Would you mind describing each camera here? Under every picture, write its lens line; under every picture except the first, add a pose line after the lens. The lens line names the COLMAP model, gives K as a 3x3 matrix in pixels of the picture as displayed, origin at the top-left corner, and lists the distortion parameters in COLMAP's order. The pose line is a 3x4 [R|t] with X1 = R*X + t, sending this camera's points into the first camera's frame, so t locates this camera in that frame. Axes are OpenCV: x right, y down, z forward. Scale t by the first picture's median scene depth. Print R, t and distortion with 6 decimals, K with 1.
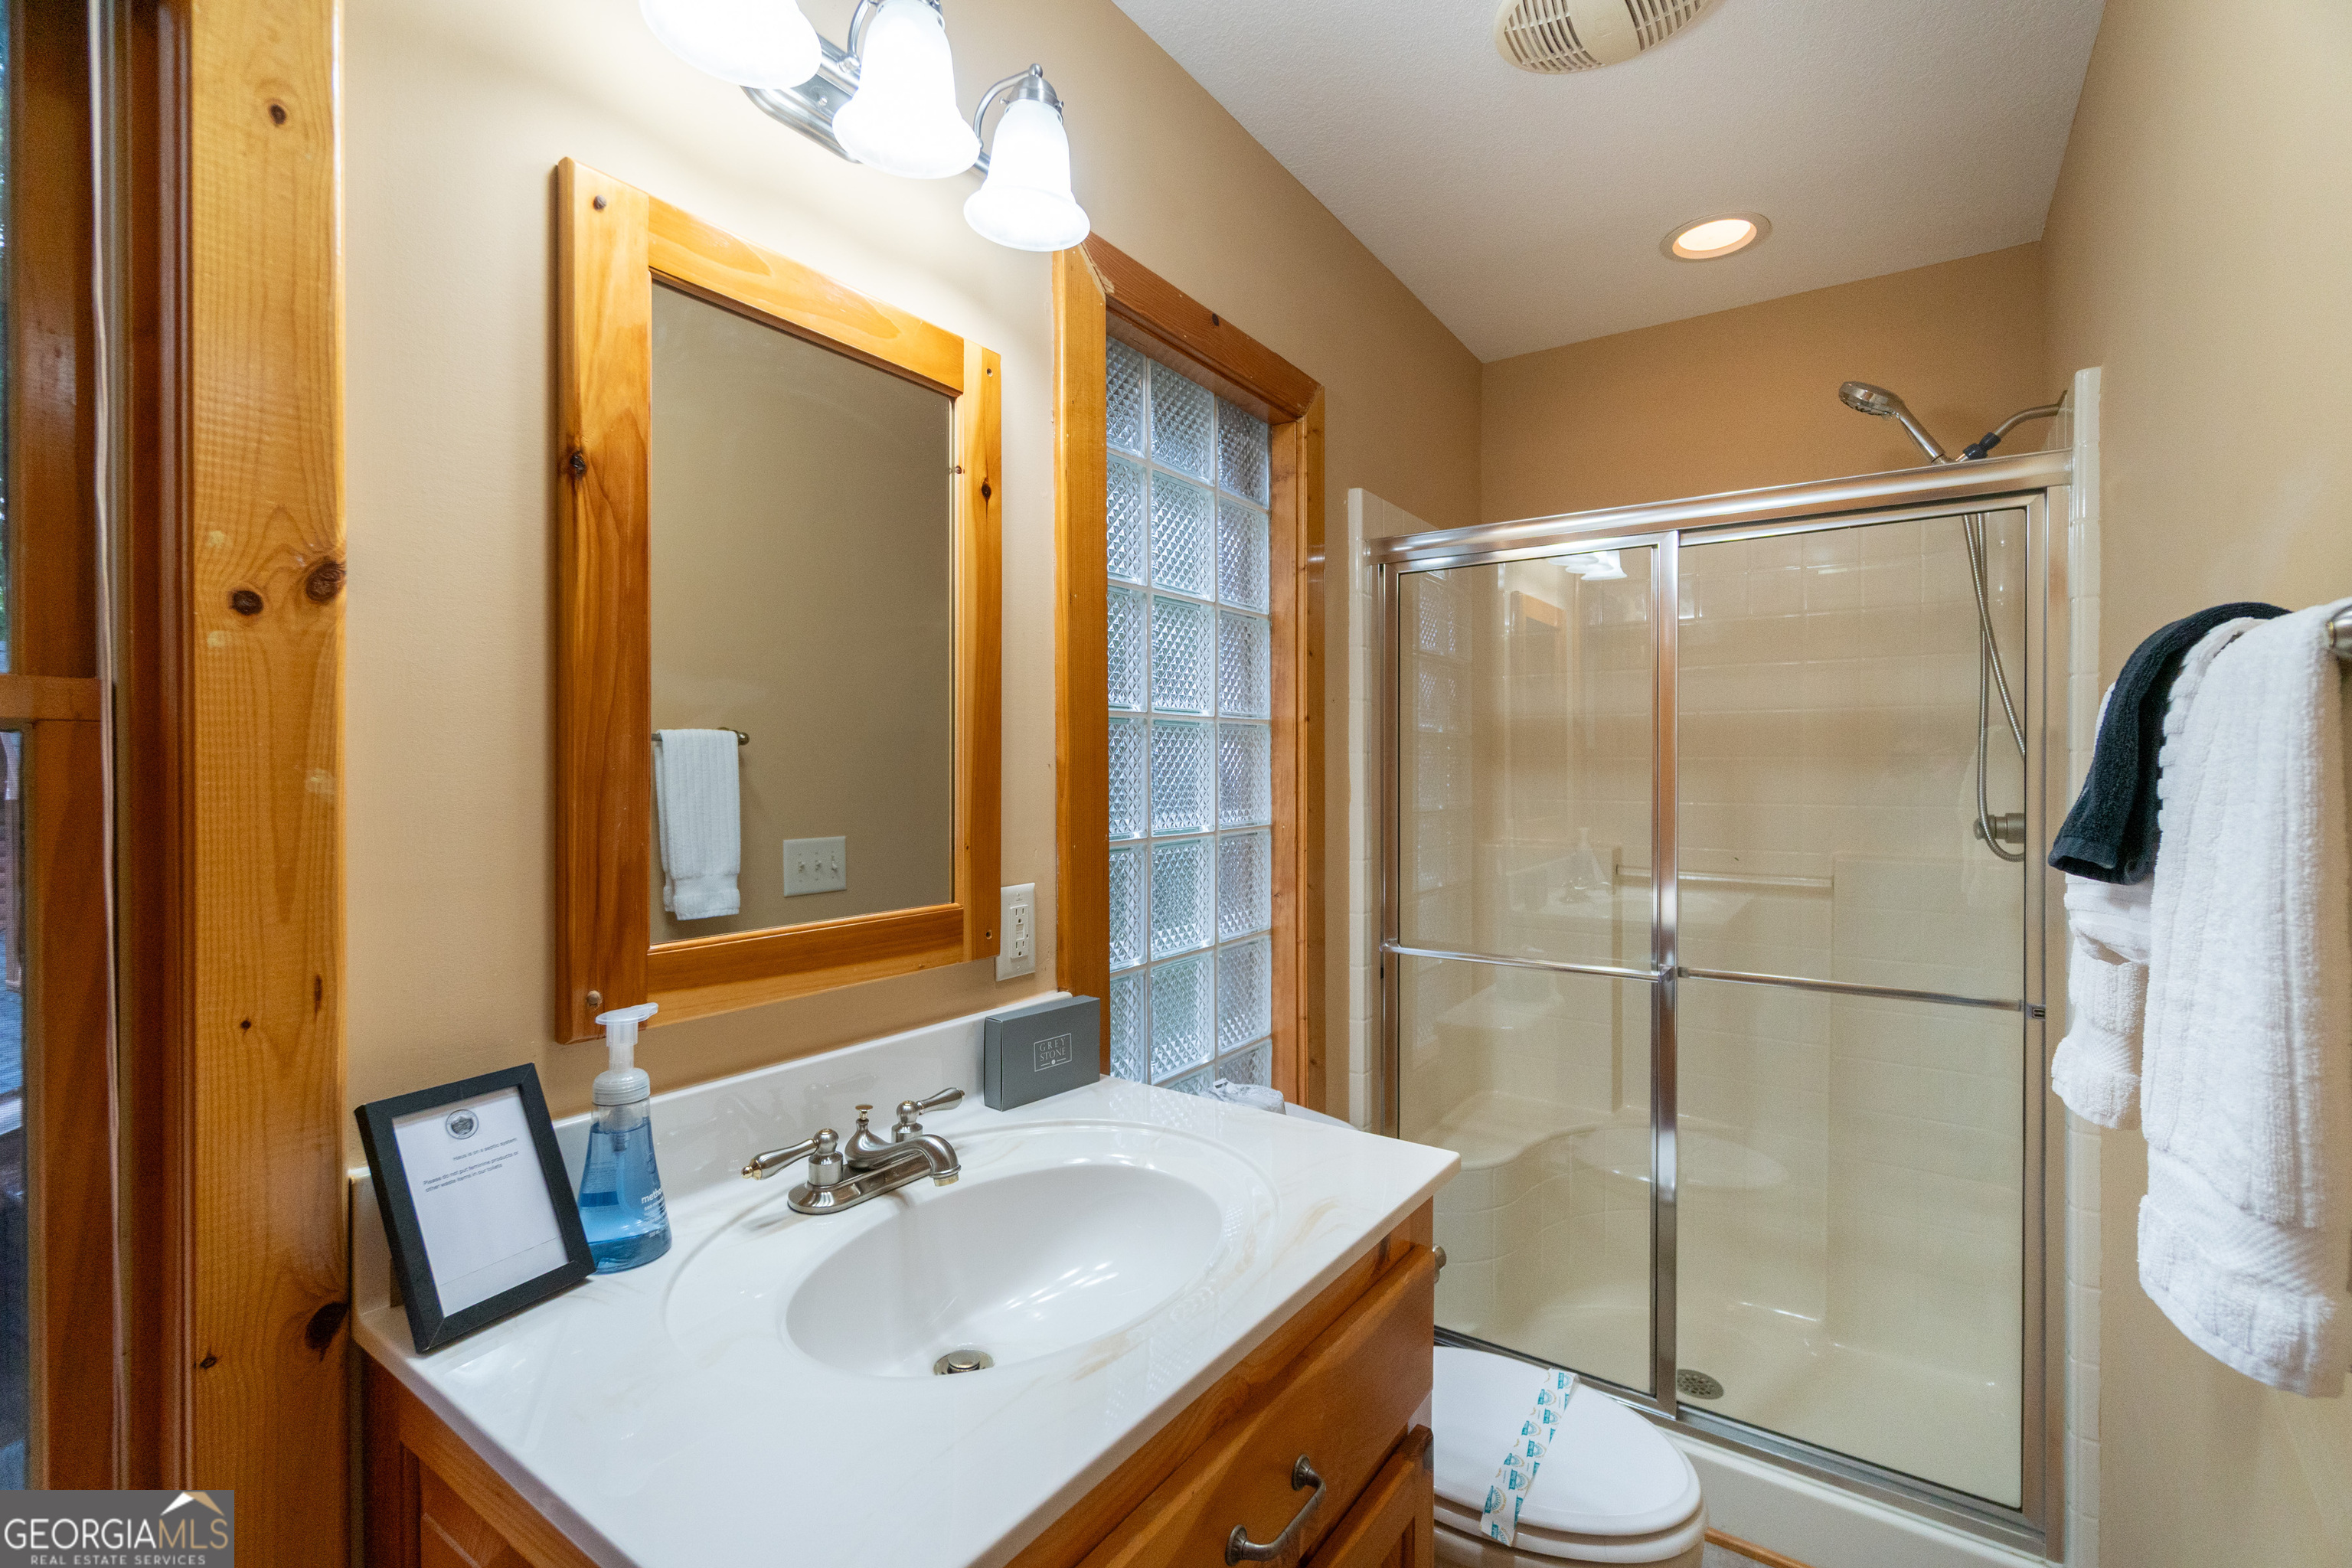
lens RADIAL K [[1078.8, 0, 1084.6], [0, 1078.8, 770.3], [0, 0, 1]] dist [0.000331, -0.000349]
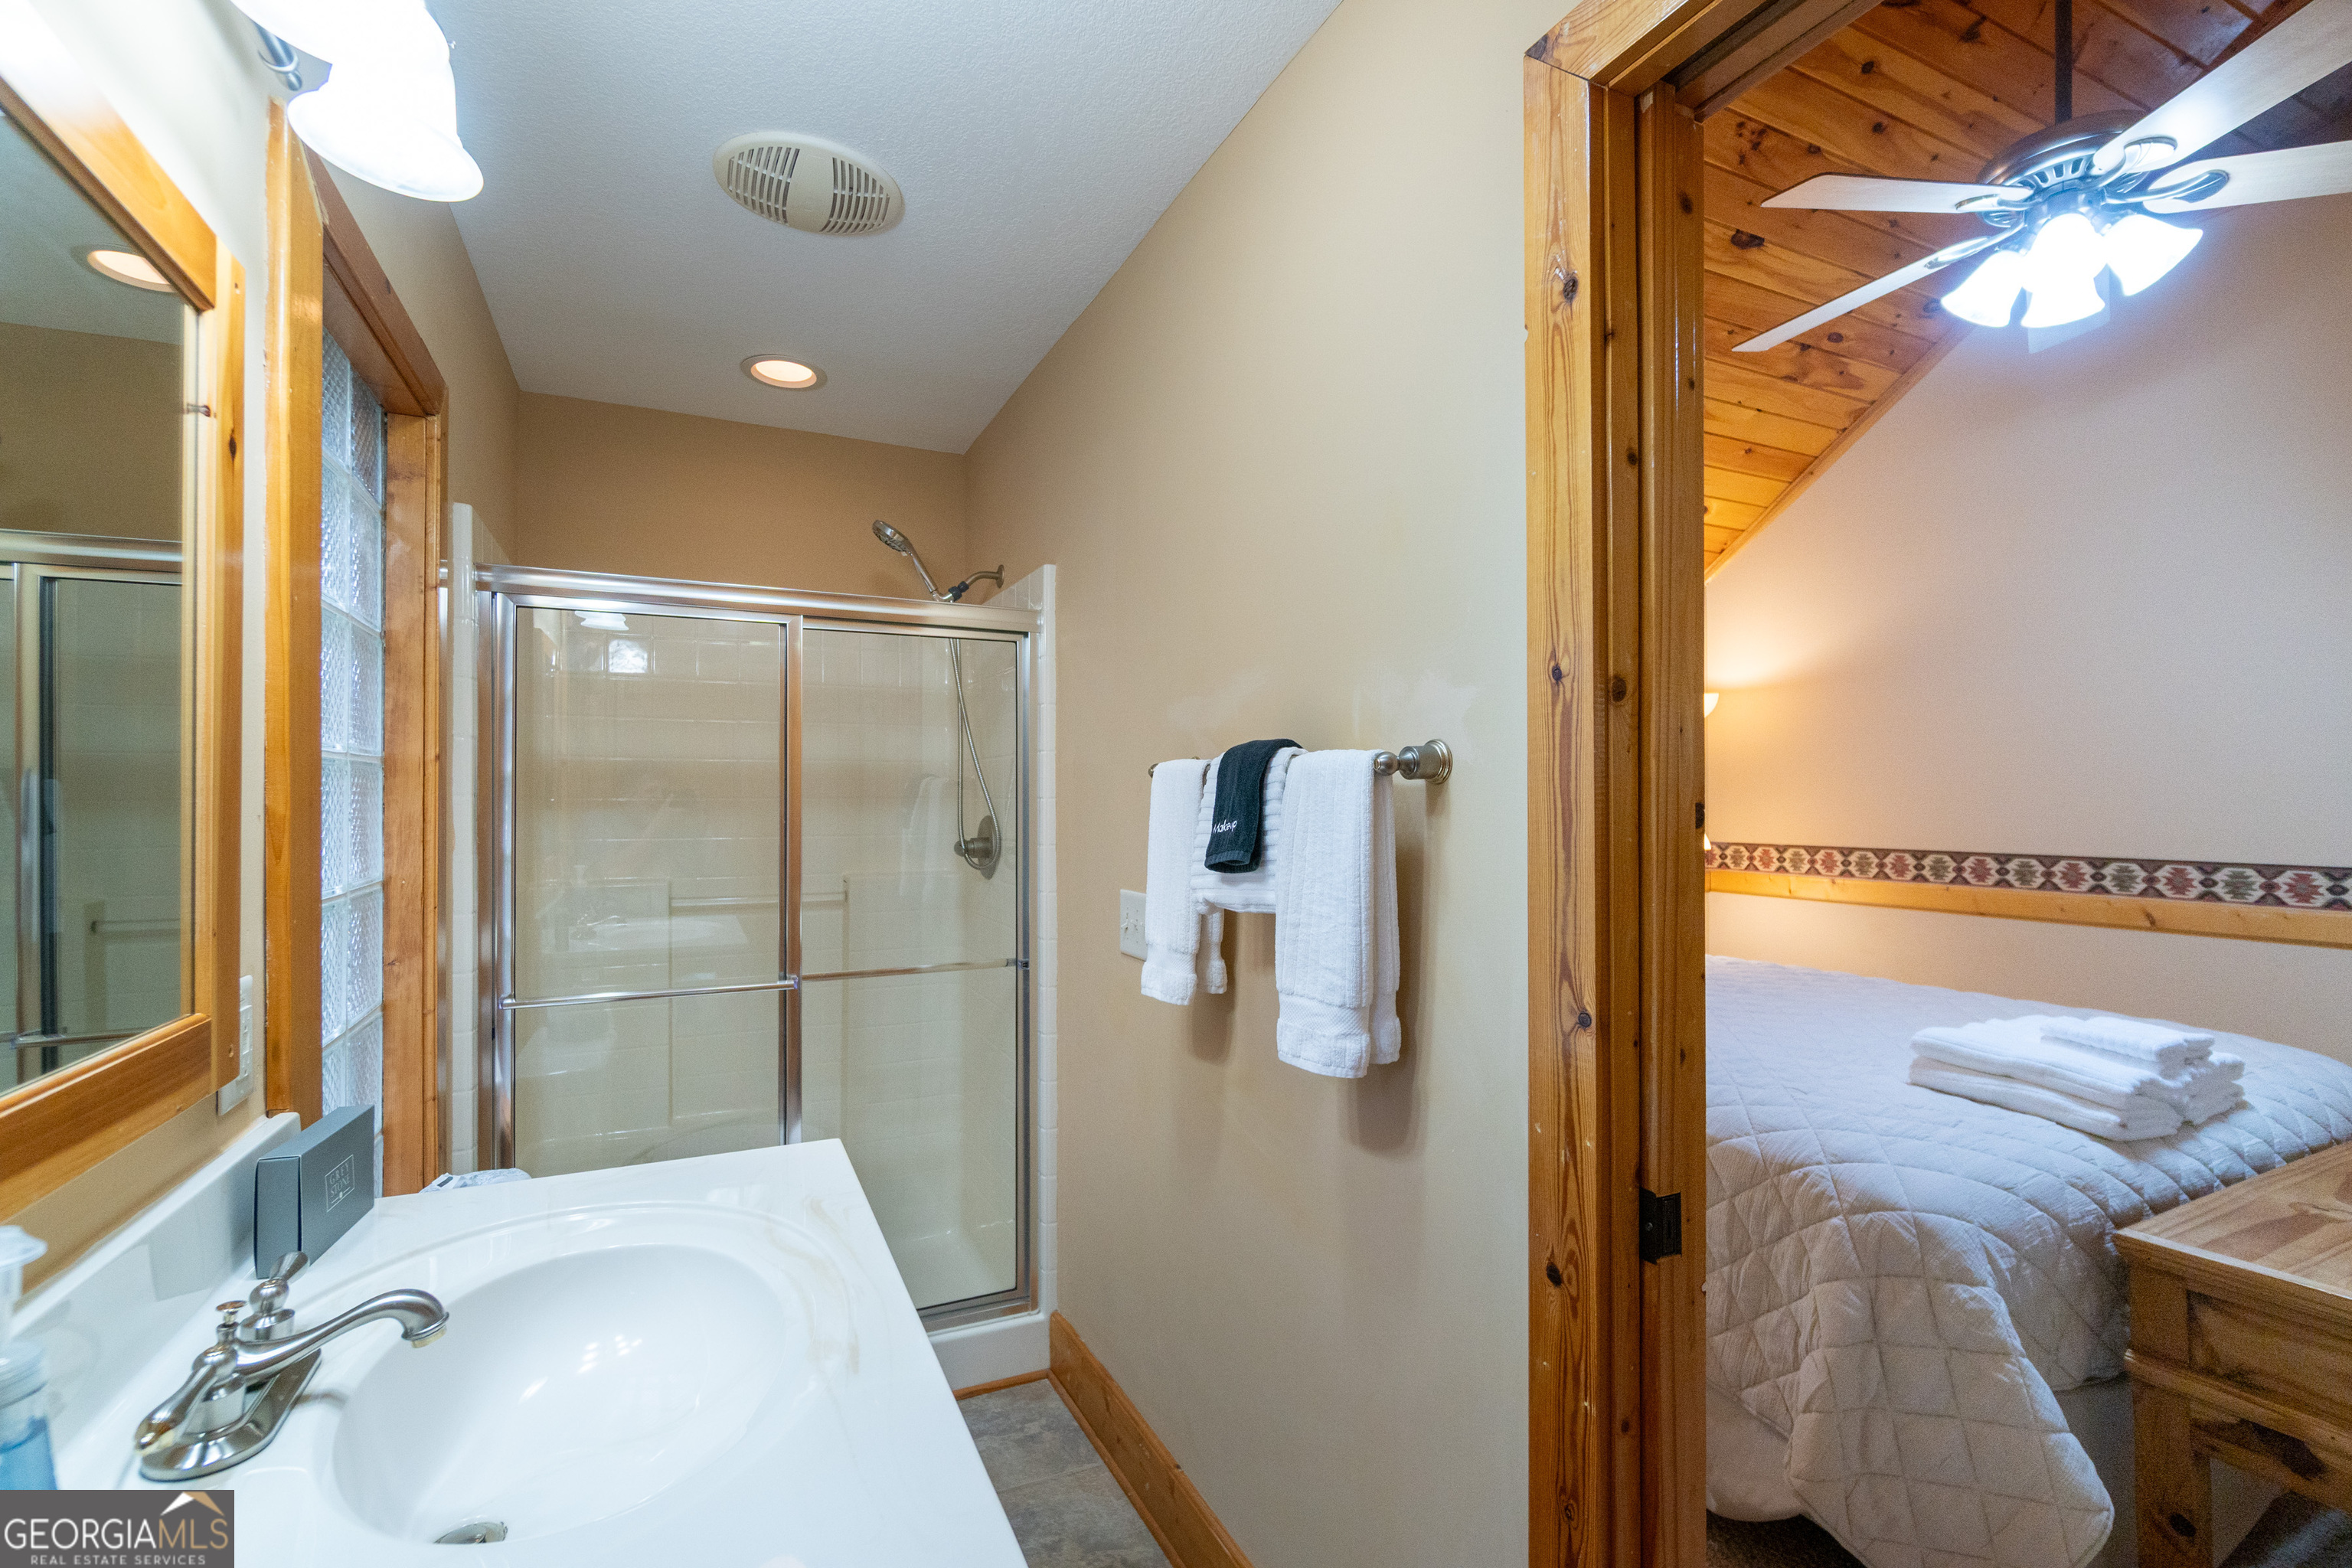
lens RADIAL K [[1058.3, 0, 1176.0], [0, 1058.3, 784.0], [0, 0, 1]] dist [0.000640, 0.000620]
pose [[0.463153, 0.011786, 0.886200, -0.435751], [0.004882, 0.999862, -0.015849, -0.014731], [-0.886265, 0.011667, 0.463031, 0.099798]]
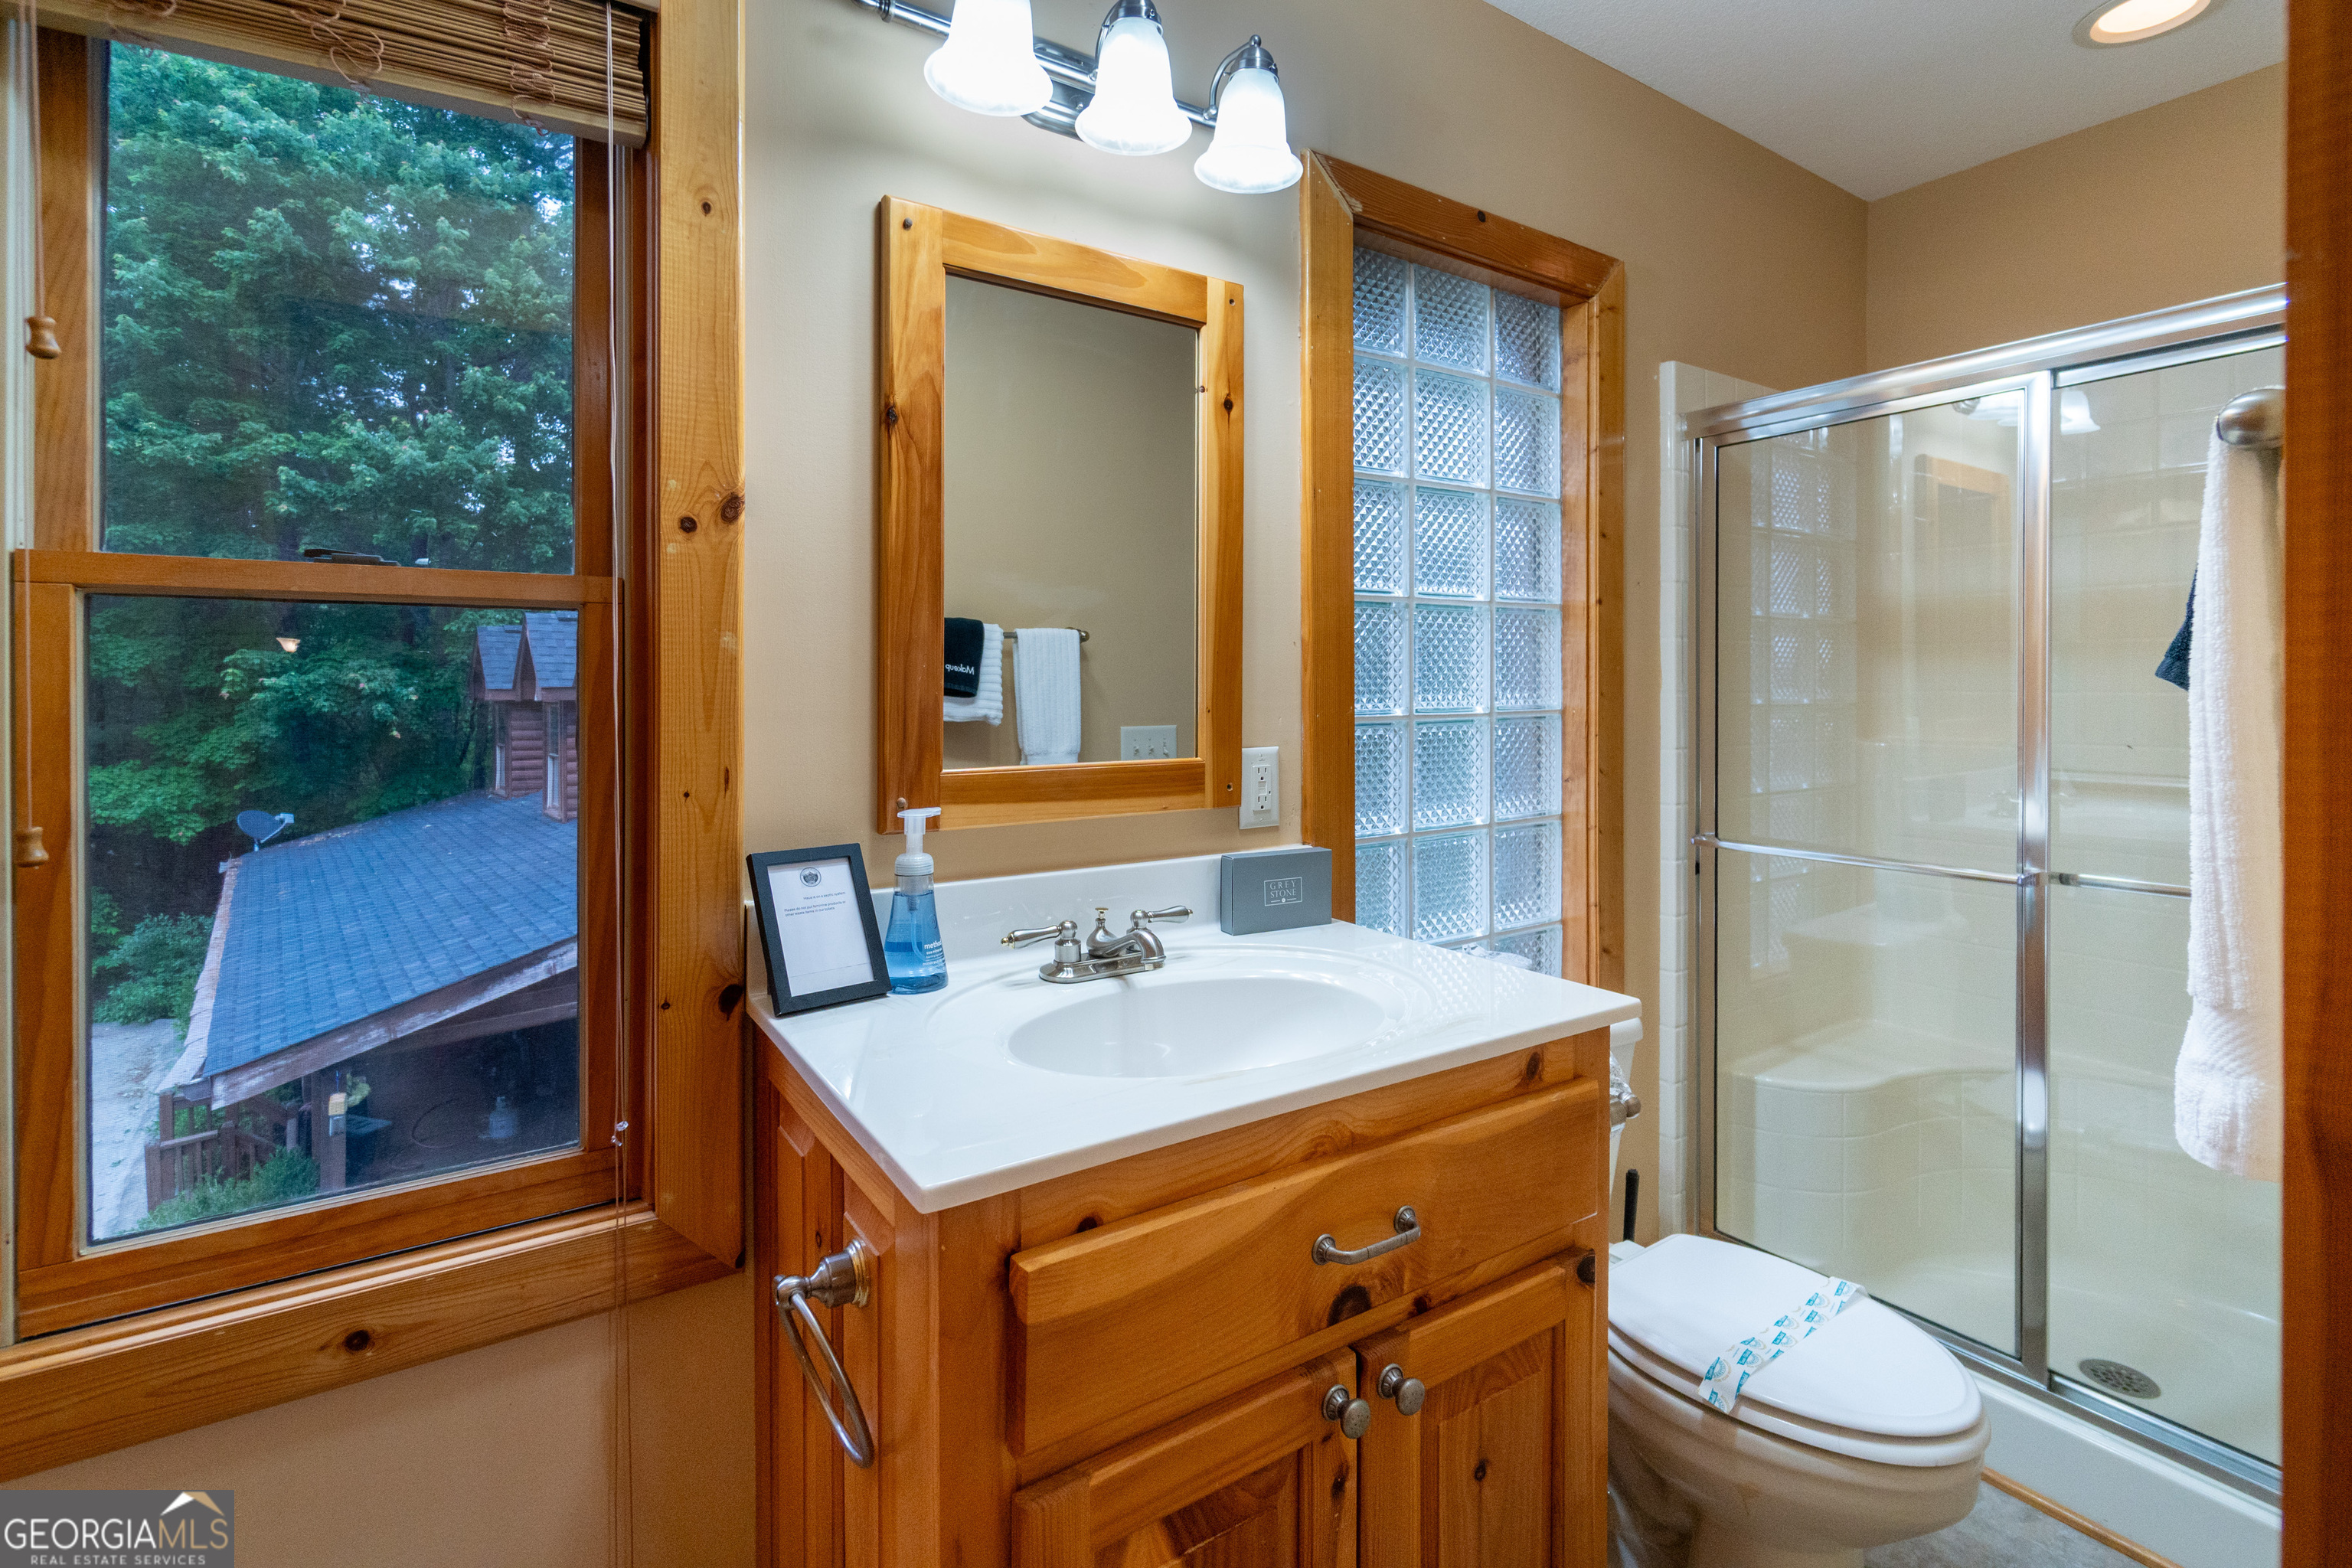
lens RADIAL K [[1047.5, 0, 1051.6], [0, 1047.5, 676.1], [0, 0, 1]] dist [0.001947, 0.000160]
pose [[0.926756, 0.000184, -0.375664, 0.158018], [-0.001834, 0.999990, -0.004035, 0.038772], [0.375660, 0.004428, 0.926747, -0.116487]]
